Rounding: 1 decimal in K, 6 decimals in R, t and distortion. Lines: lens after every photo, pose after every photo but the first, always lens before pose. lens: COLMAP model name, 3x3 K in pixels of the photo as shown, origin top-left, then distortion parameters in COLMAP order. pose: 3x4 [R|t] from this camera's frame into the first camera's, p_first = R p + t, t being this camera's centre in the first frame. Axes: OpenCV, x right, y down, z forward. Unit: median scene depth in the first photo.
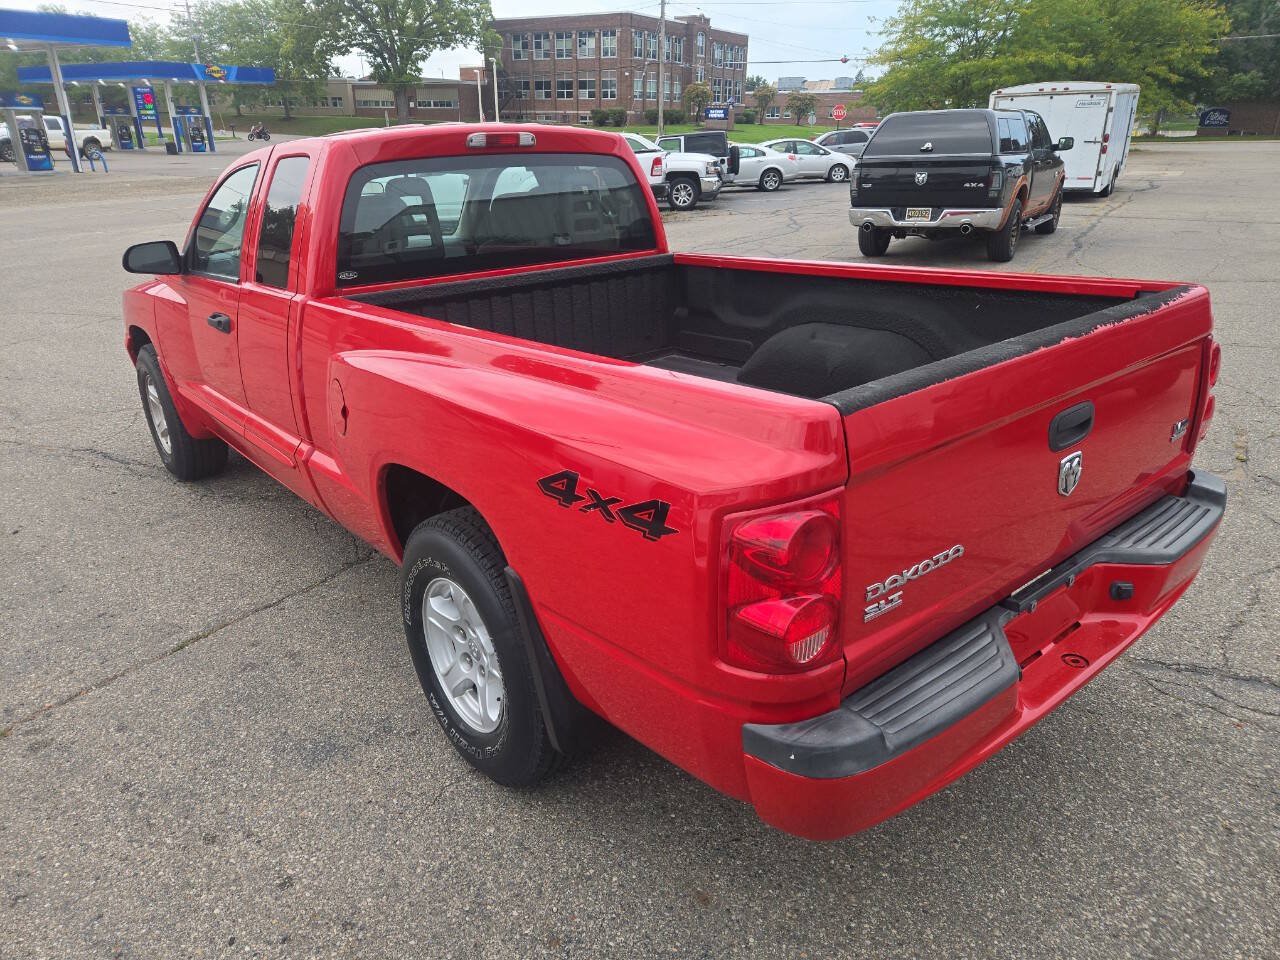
lens RADIAL K [[853.3, 0, 635.1], [0, 853.3, 482.4], [0, 0, 1]] dist [0.055326, -0.037377]
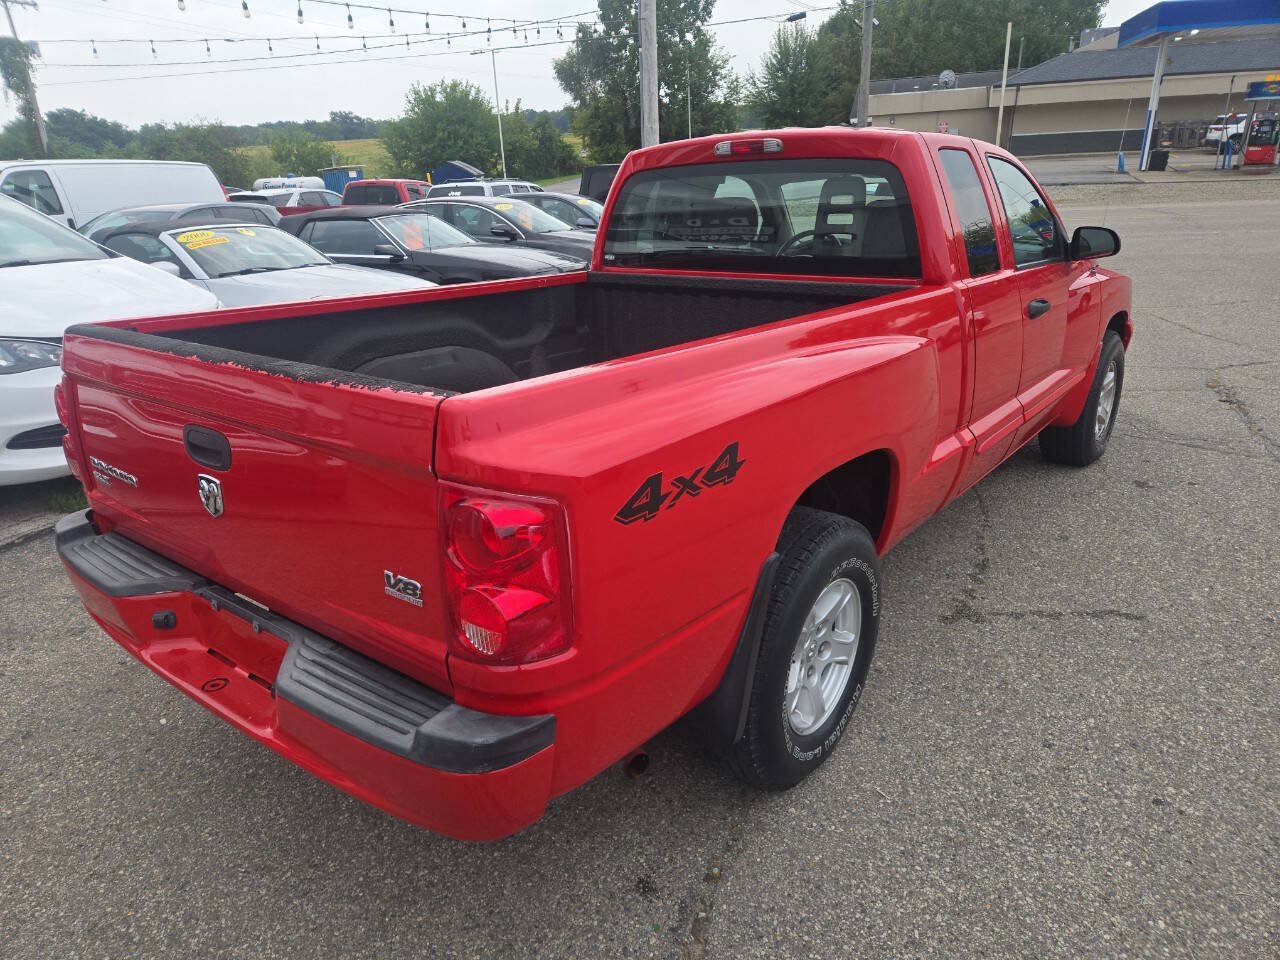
lens RADIAL K [[853.3, 0, 638.5], [0, 853.3, 484.9], [0, 0, 1]] dist [0.055326, -0.037377]
pose [[0.211242, 0.349499, -0.912813, 0.717723], [-0.335028, 0.903204, 0.268288, -0.215659], [0.918223, 0.249144, 0.307886, 0.539600]]
